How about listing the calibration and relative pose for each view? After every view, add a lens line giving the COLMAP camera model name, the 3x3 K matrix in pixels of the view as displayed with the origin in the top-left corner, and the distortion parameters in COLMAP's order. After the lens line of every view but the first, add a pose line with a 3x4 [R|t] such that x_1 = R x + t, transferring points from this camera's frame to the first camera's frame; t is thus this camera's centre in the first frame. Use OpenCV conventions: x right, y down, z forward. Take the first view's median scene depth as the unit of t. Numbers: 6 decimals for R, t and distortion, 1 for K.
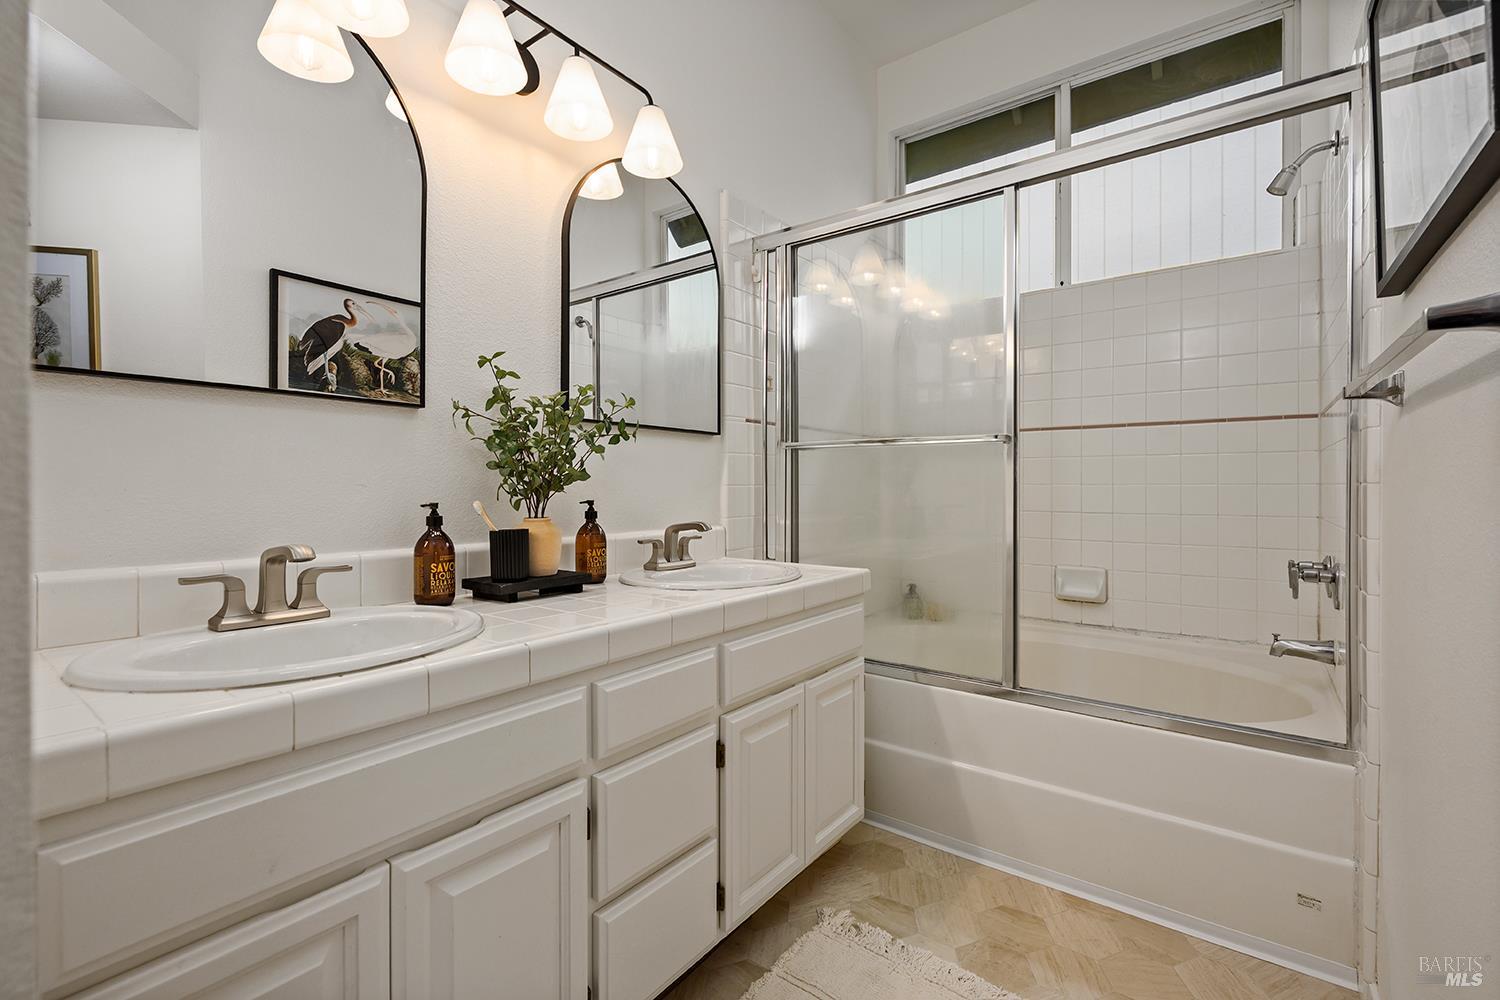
lens RADIAL K [[667.3, 0, 753.4], [0, 667.3, 493.7], [0, 0, 1]] dist [0.000699, 0.000039]
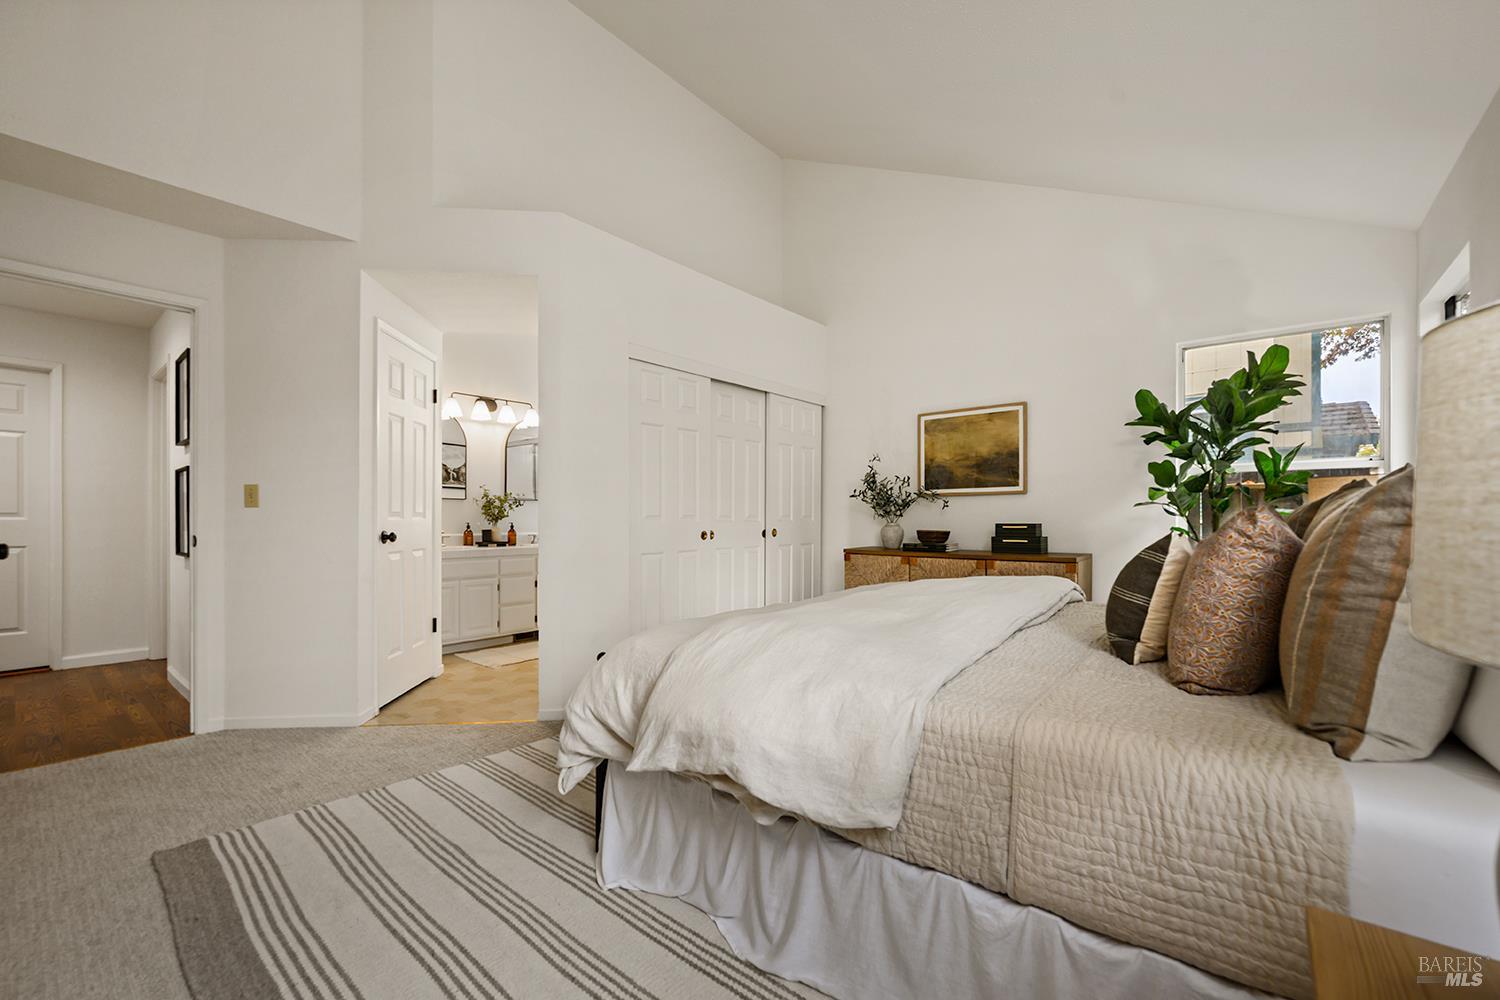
lens RADIAL K [[598.0, 0, 745.2], [0, 598.0, 509.1], [0, 0, 1]] dist [-0.006609, 0.000049]
pose [[0.999686, 0.007260, -0.024000, 1.231735], [-0.007527, 0.999910, -0.011061, -0.039590], [0.023918, 0.011238, 0.999651, -2.473448]]
